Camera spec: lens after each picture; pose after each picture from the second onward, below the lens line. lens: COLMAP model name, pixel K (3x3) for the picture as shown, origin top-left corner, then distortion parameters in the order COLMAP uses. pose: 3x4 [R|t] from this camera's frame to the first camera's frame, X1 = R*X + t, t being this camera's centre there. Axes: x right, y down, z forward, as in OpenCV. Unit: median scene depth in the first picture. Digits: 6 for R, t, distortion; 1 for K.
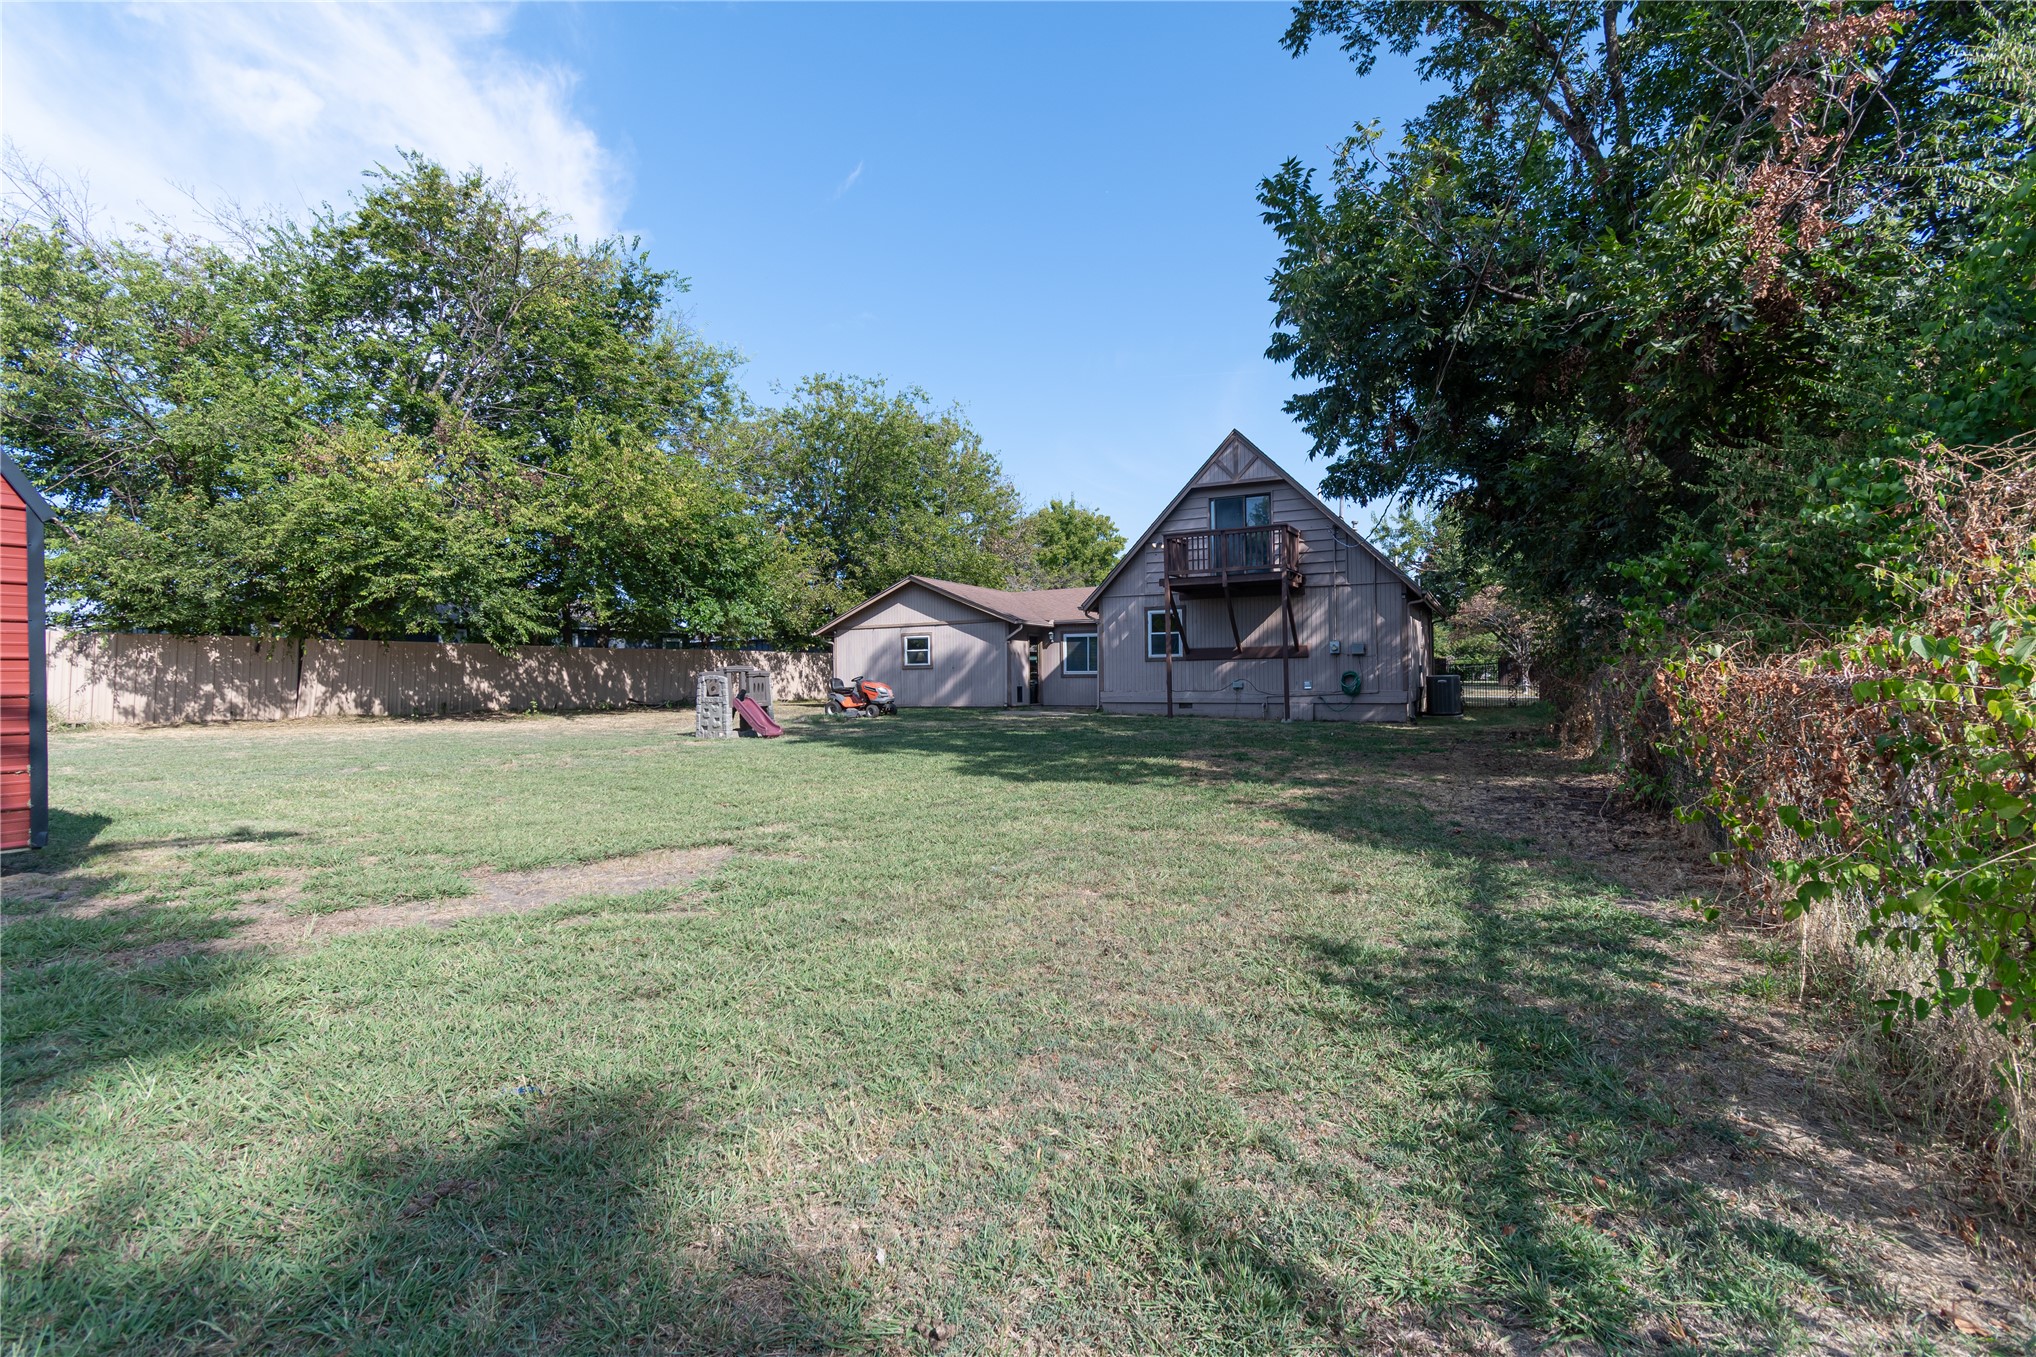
lens RADIAL K [[910.6, 0, 1018.0], [0, 910.6, 678.5], [0, 0, 1]] dist [-0.001255, -0.000576]
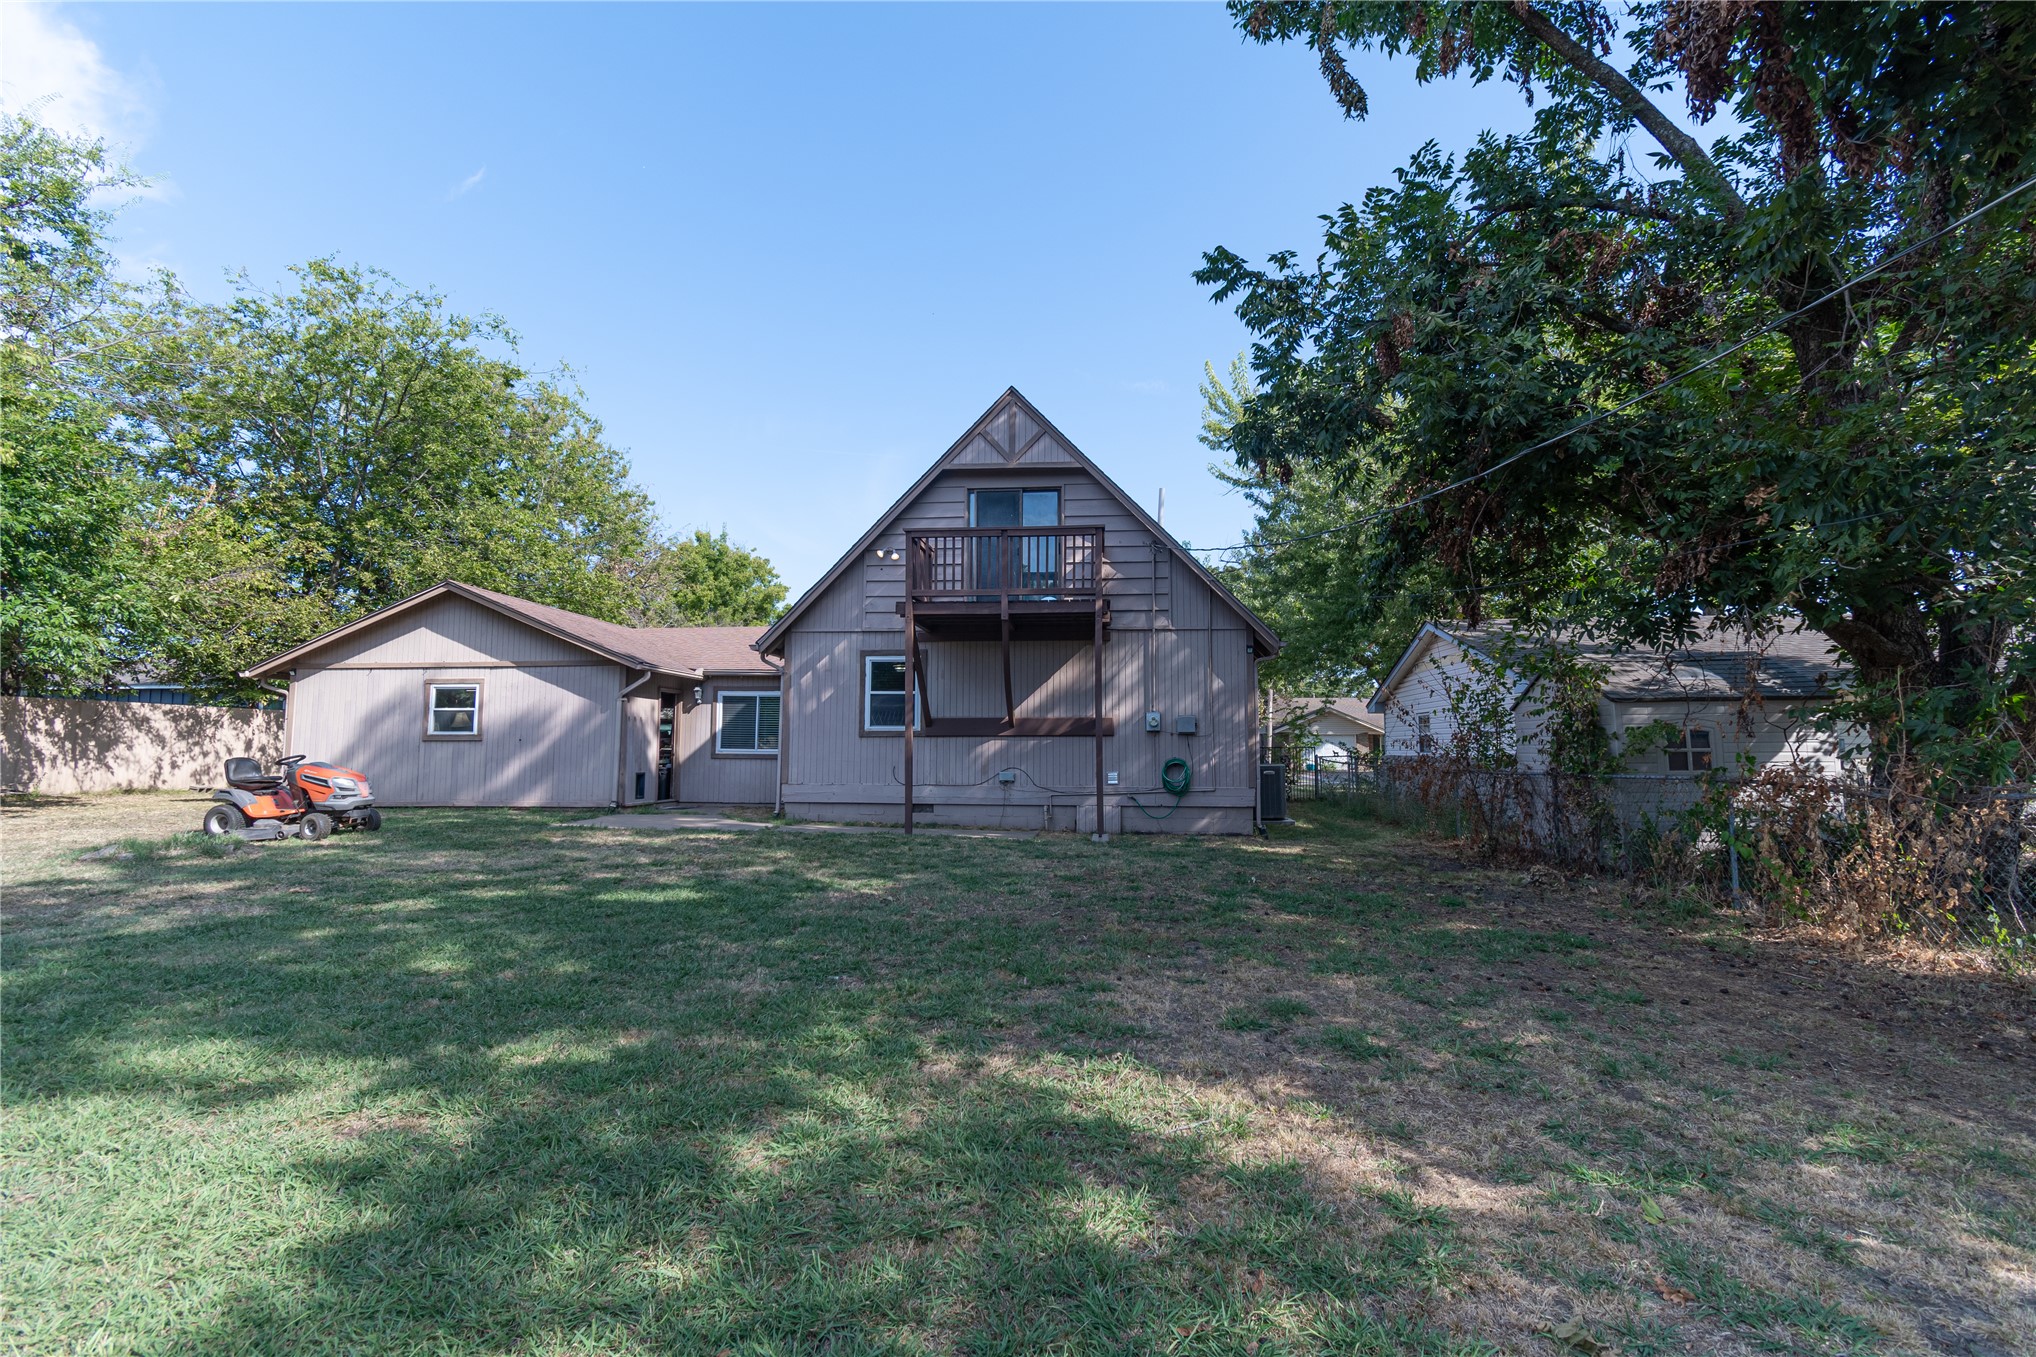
lens RADIAL K [[910.5, 0, 1016.7], [0, 910.5, 672.4], [0, 0, 1]] dist [0.001721, -0.000928]
pose [[0.924985, 0.046649, 0.377130, 0.001761], [-0.013658, 0.995876, -0.089687, -0.007138], [-0.379759, 0.077808, 0.921807, 0.330735]]
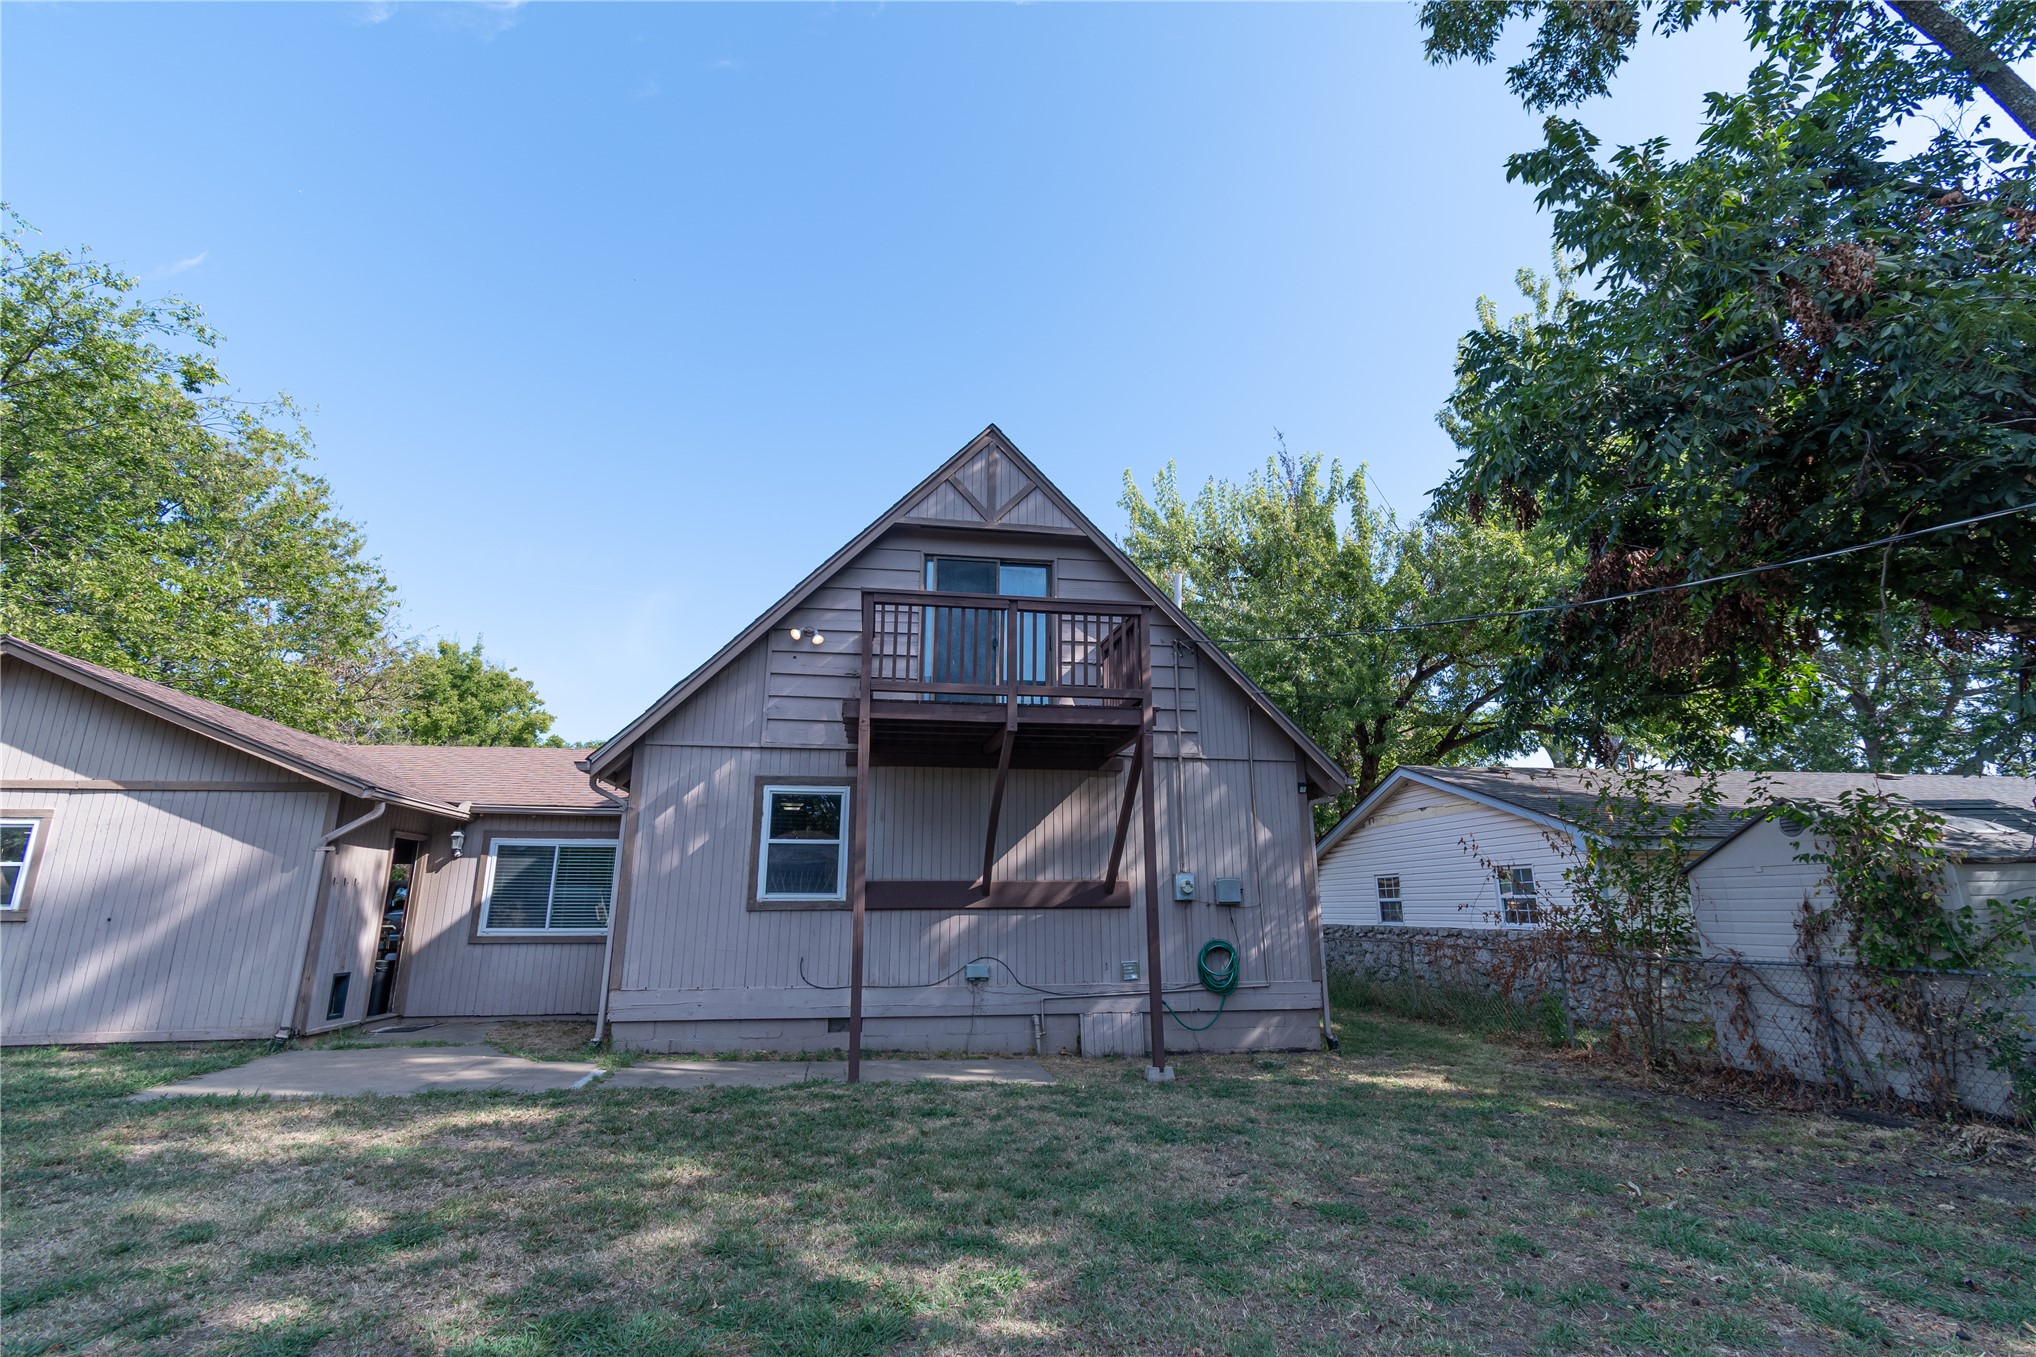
lens RADIAL K [[910.6, 0, 1018.0], [0, 910.6, 678.5], [0, 0, 1]] dist [-0.001255, -0.000576]
pose [[0.800302, 0.155749, 0.579015, -0.010844], [-0.004782, 0.967302, -0.253584, -0.014612], [-0.599578, 0.200175, 0.774878, 0.520553]]
